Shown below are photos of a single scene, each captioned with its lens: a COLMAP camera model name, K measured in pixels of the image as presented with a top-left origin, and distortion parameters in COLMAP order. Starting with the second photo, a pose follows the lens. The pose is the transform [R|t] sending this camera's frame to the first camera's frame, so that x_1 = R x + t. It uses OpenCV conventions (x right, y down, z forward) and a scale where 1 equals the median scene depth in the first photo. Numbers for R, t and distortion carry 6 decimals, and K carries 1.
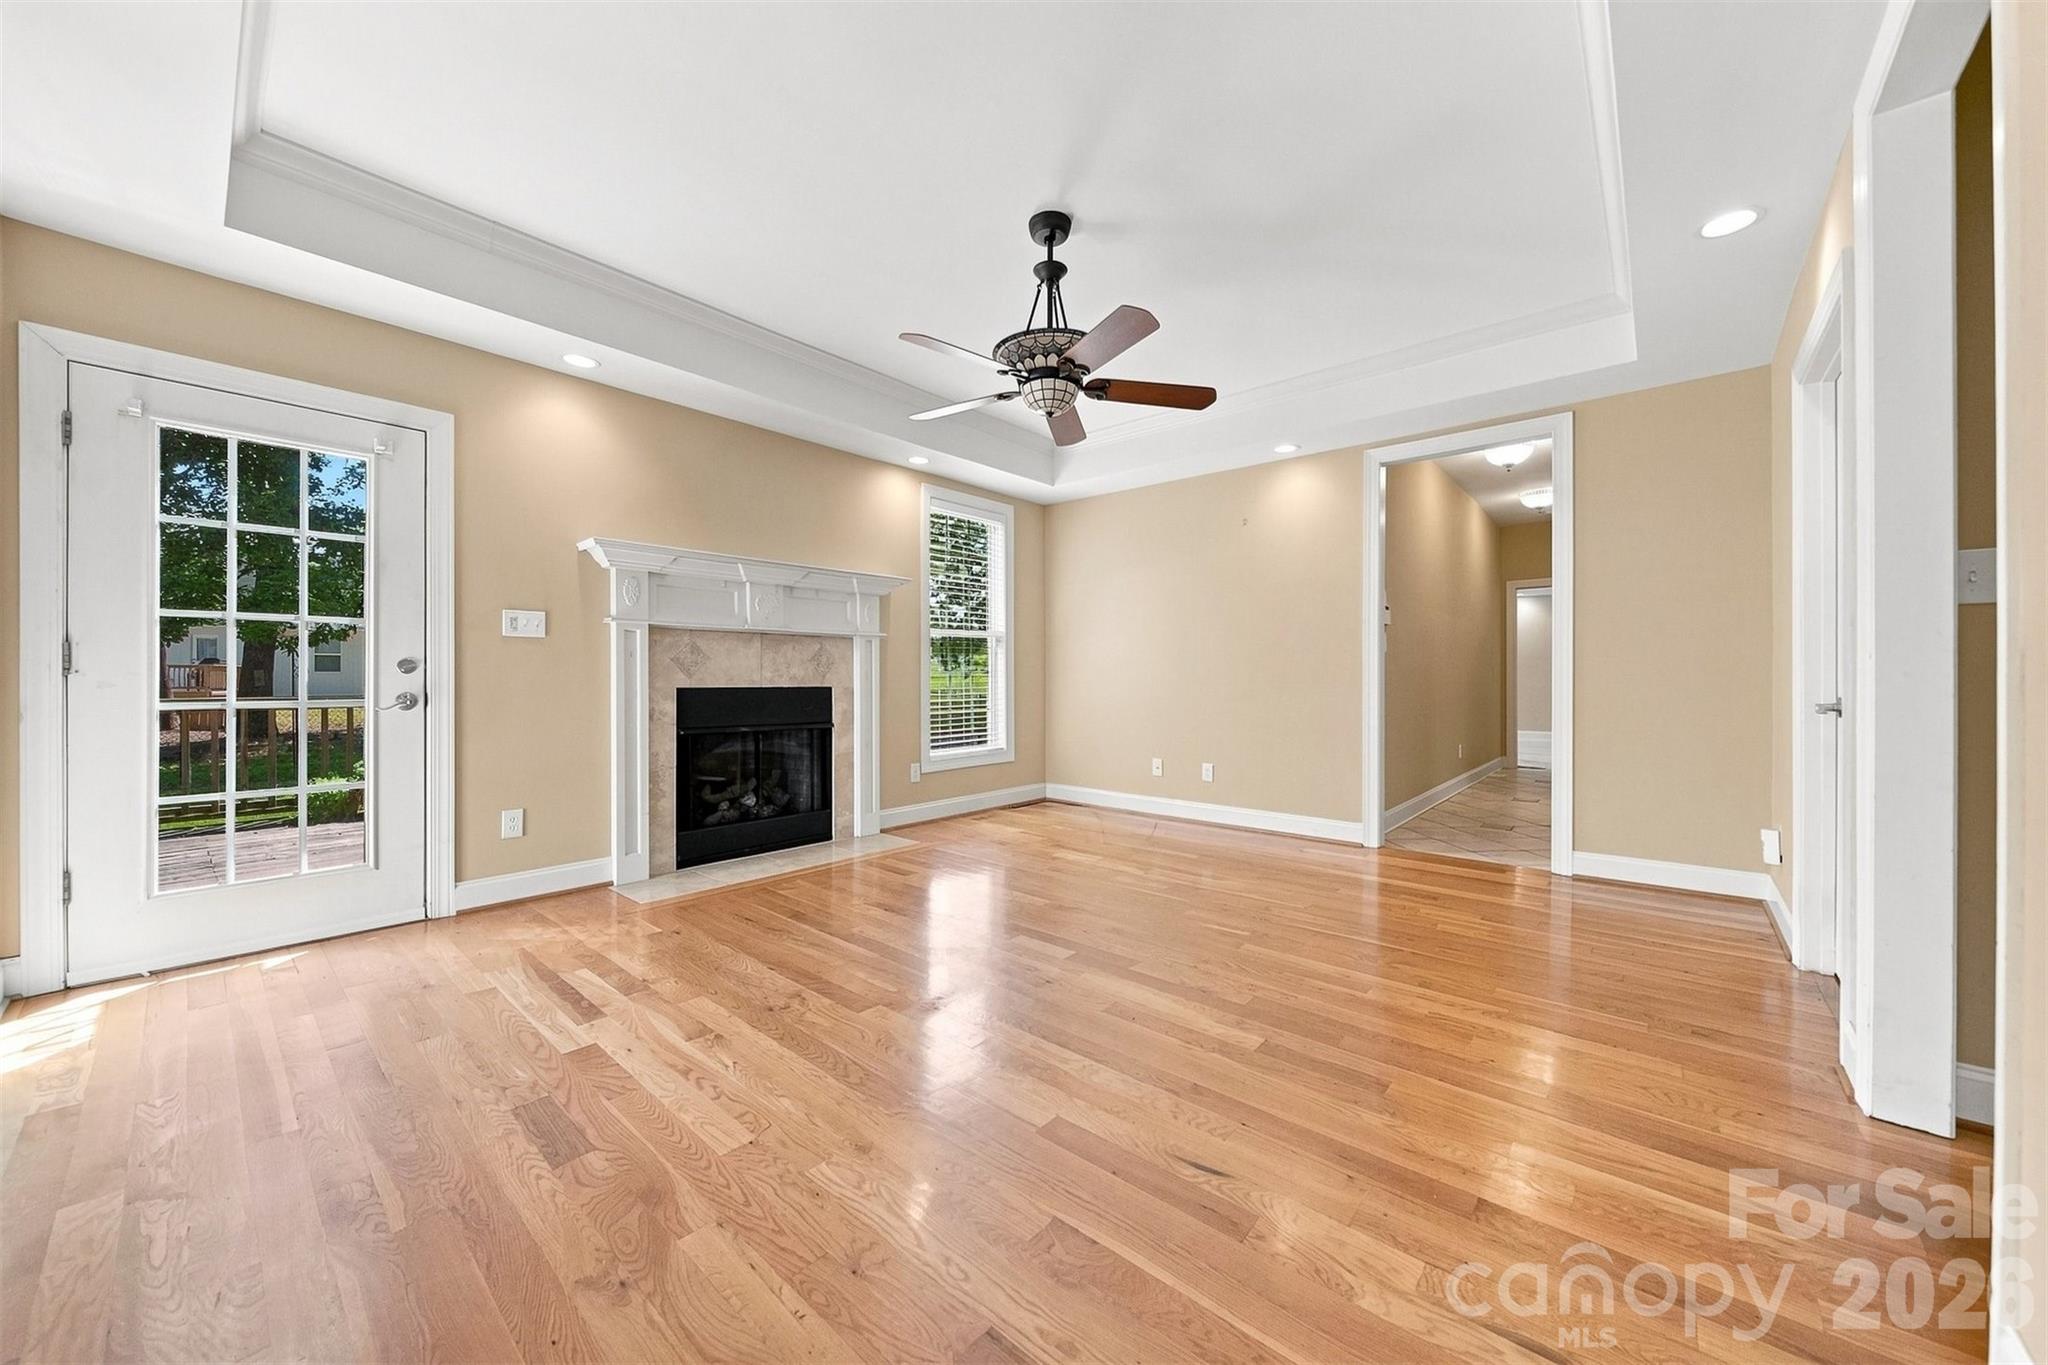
lens RADIAL K [[728.0, 0, 1023.1], [0, 728.0, 679.8], [0, 0, 1]] dist [-0.002125, -0.000103]
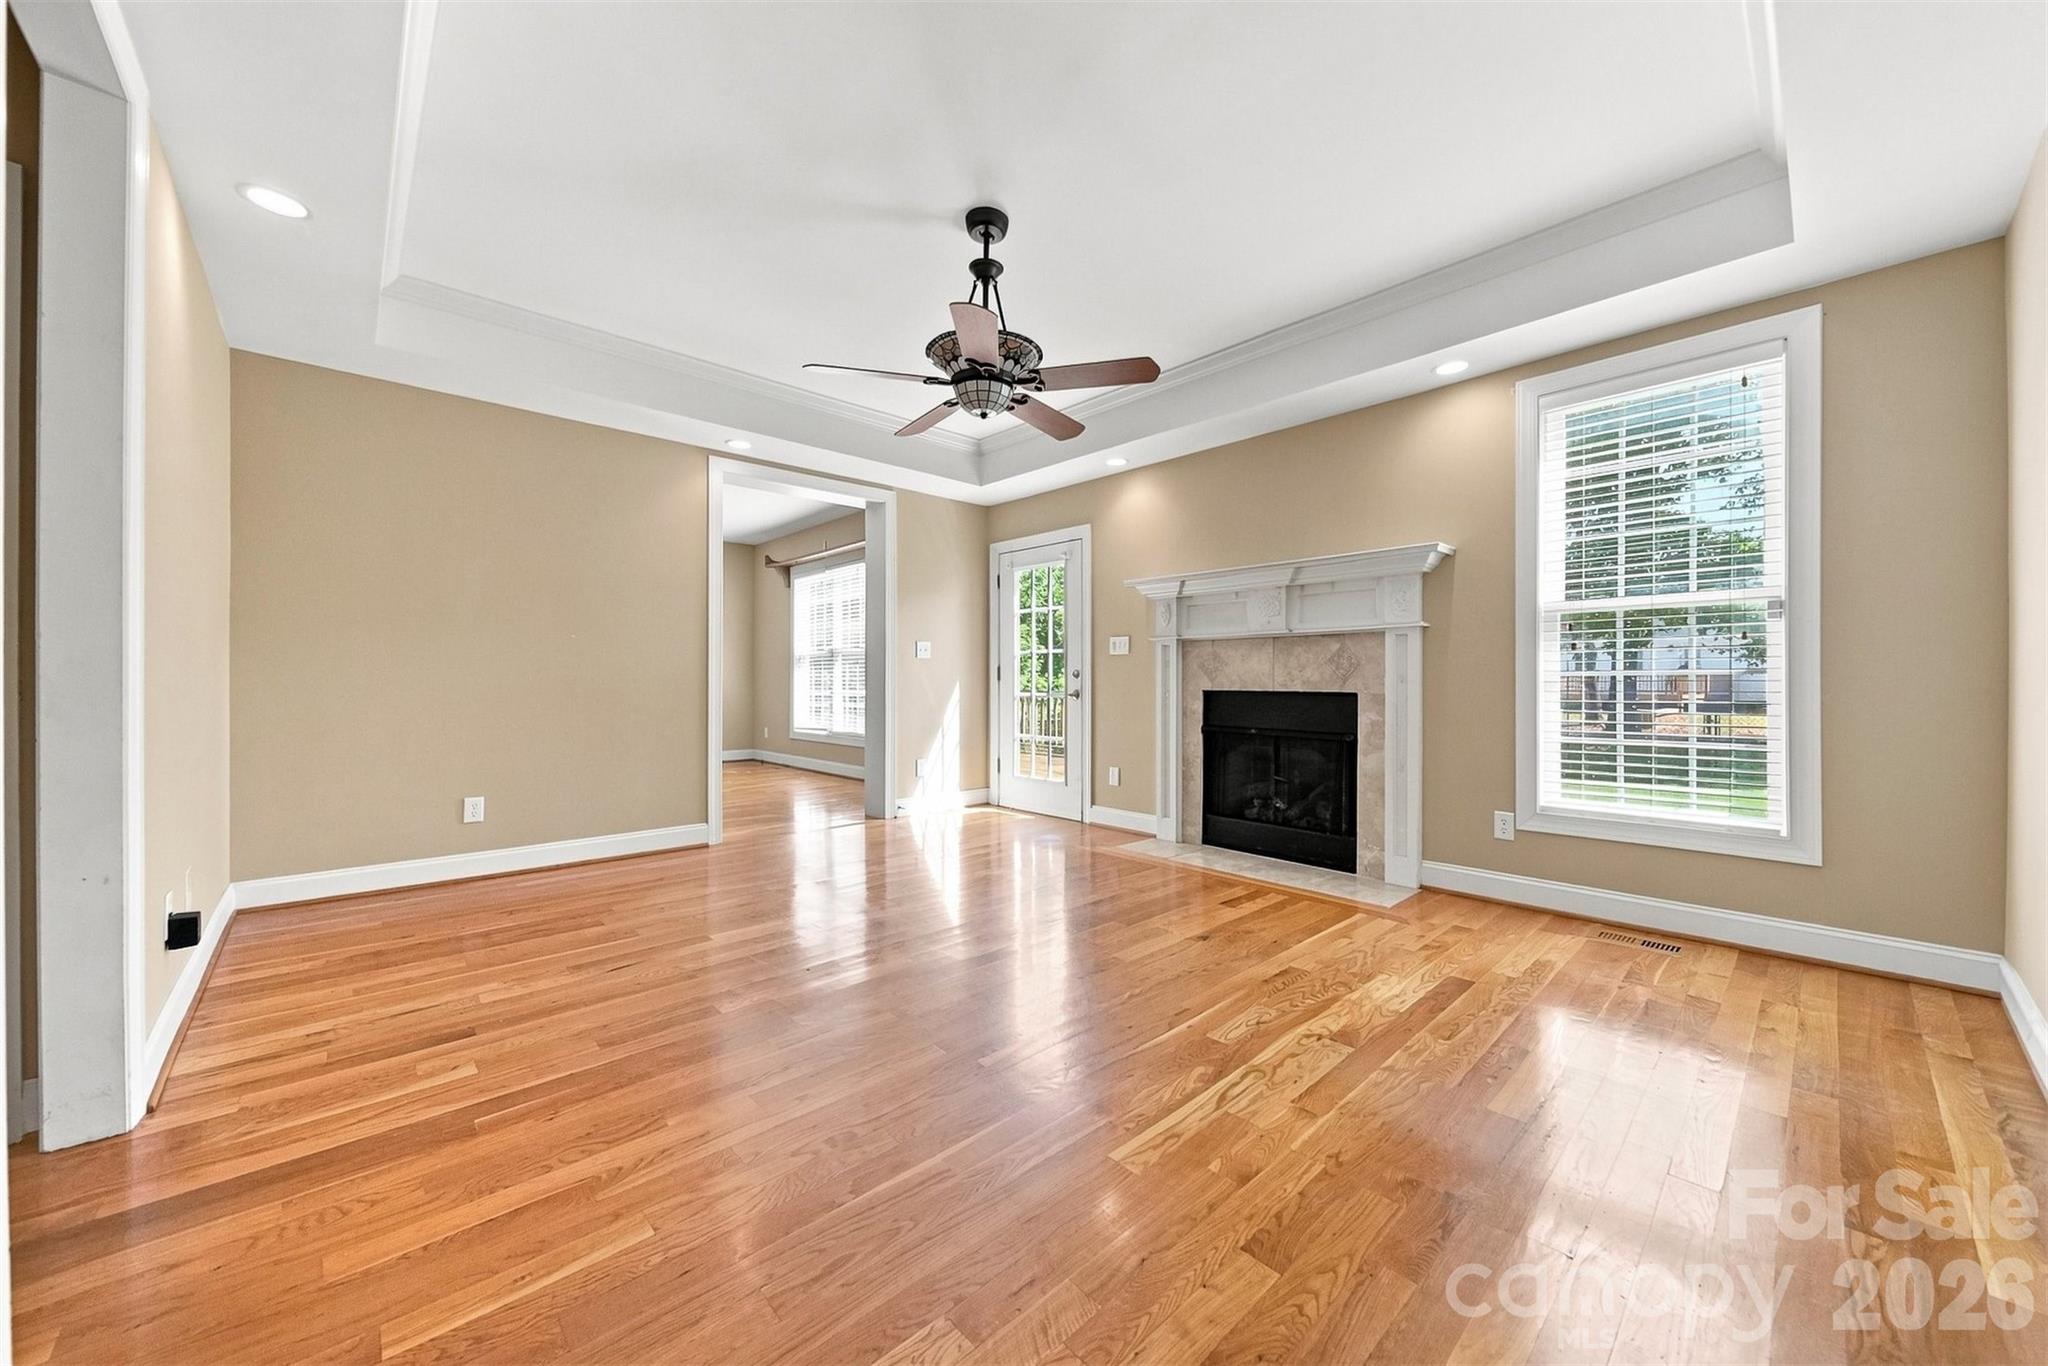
lens RADIAL K [[728.0, 0, 1023.1], [0, 728.0, 680.3], [0, 0, 1]] dist [-0.002125, -0.000103]
pose [[-0.091466, -0.001764, -0.995807, 0.732271], [-0.005256, 0.999985, -0.001289, -0.002052], [0.995794, 0.005116, -0.091474, 0.823096]]
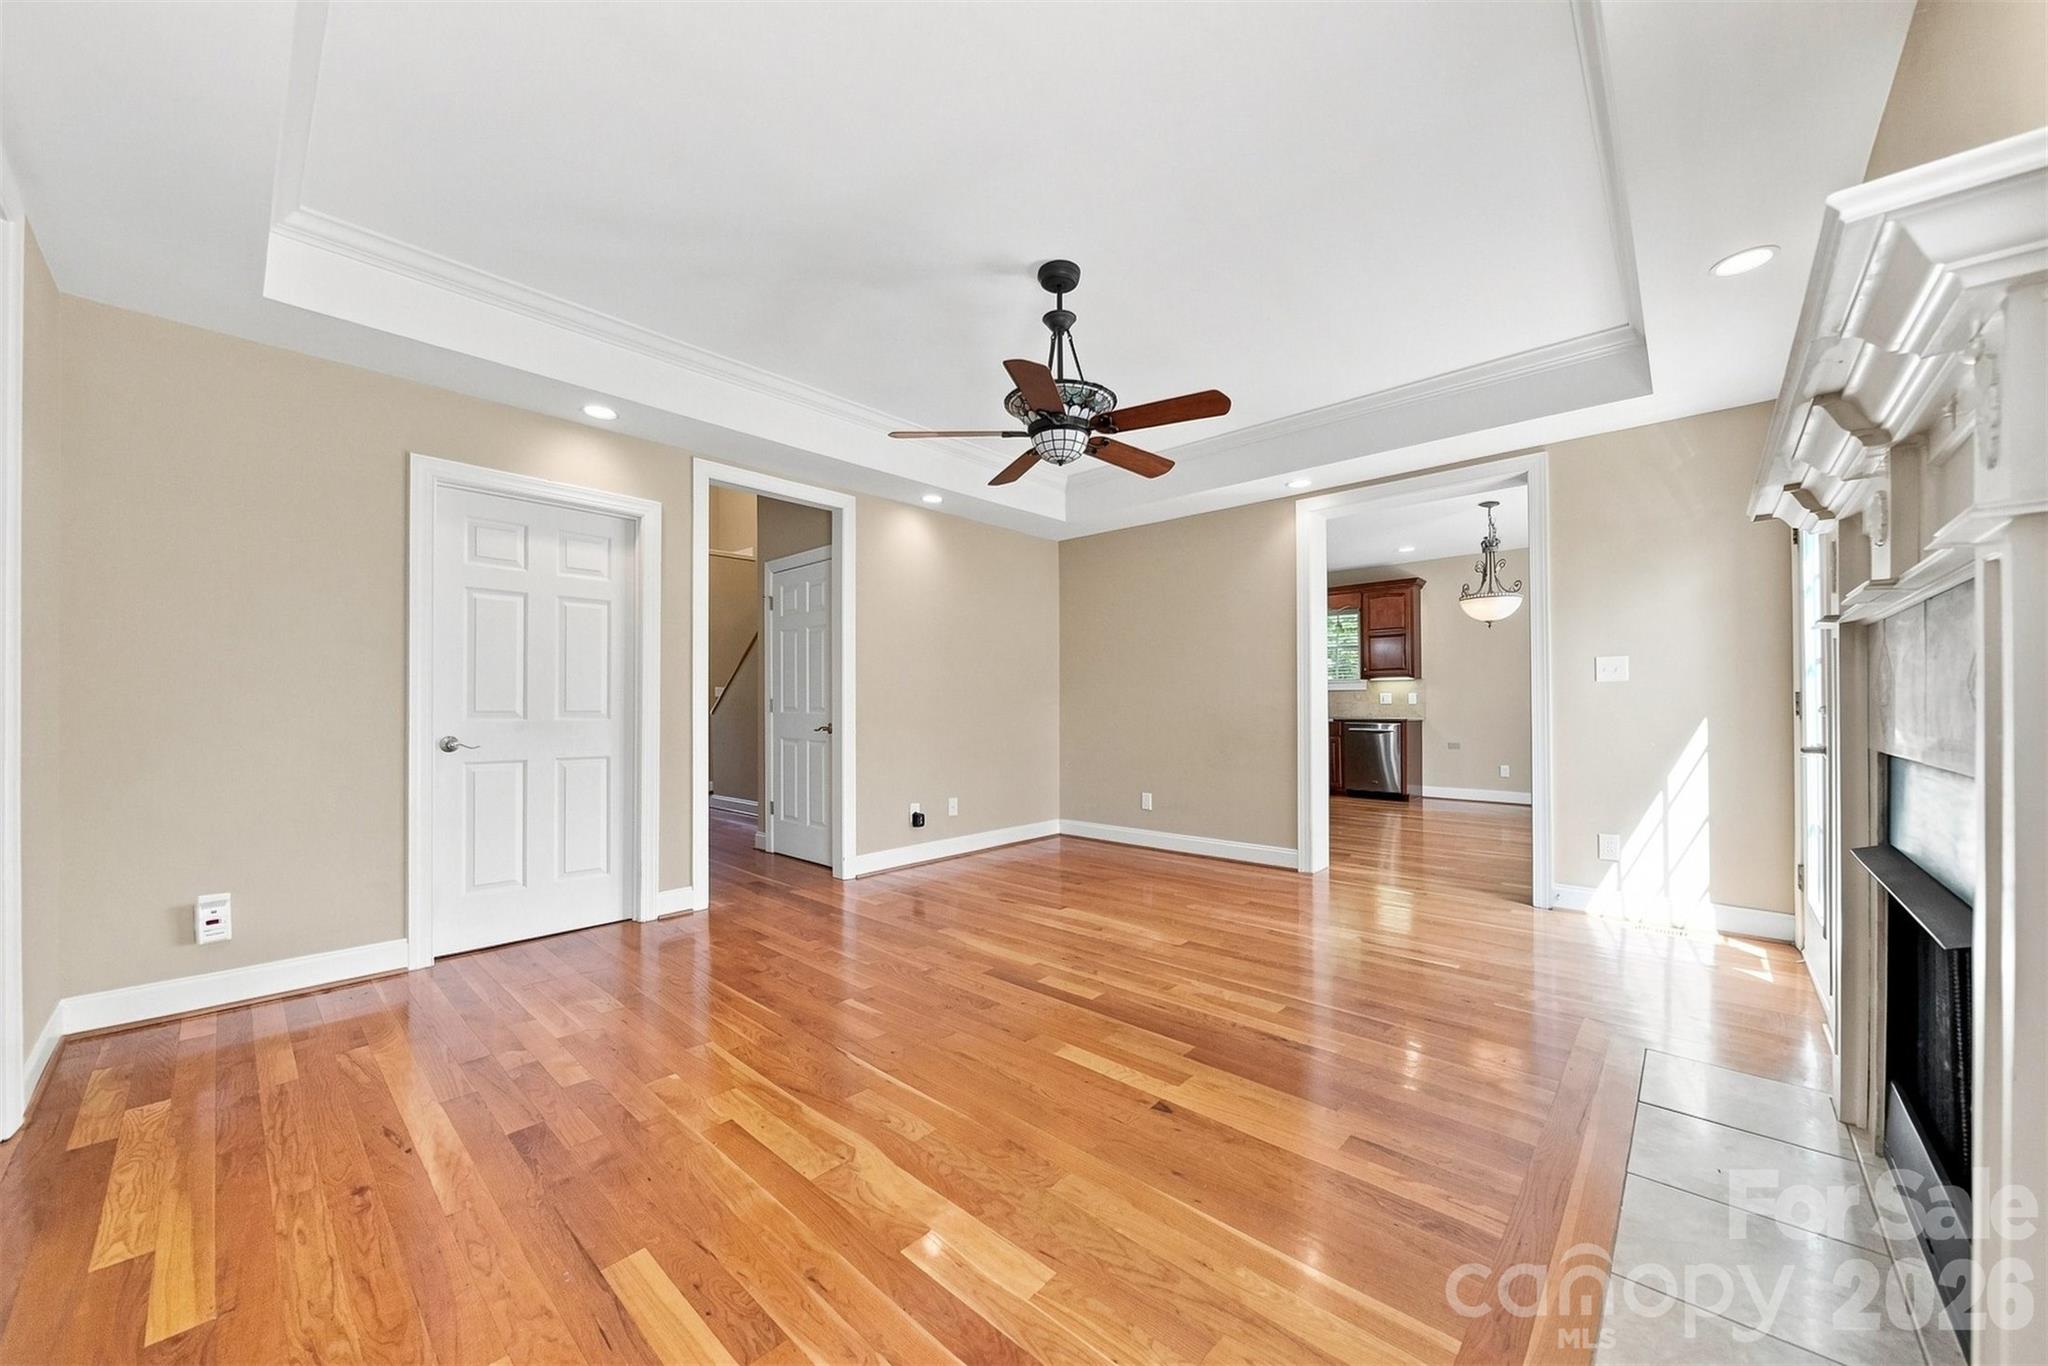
lens RADIAL K [[736.2, 0, 1045.4], [0, 736.2, 697.0], [0, 0, 1]] dist [-0.002045, -0.000087]
pose [[-0.999874, 0.002036, -0.015758, 0.054041], [0.002172, 0.999961, -0.008614, -0.019724], [0.015740, -0.008648, -0.999839, 1.455561]]
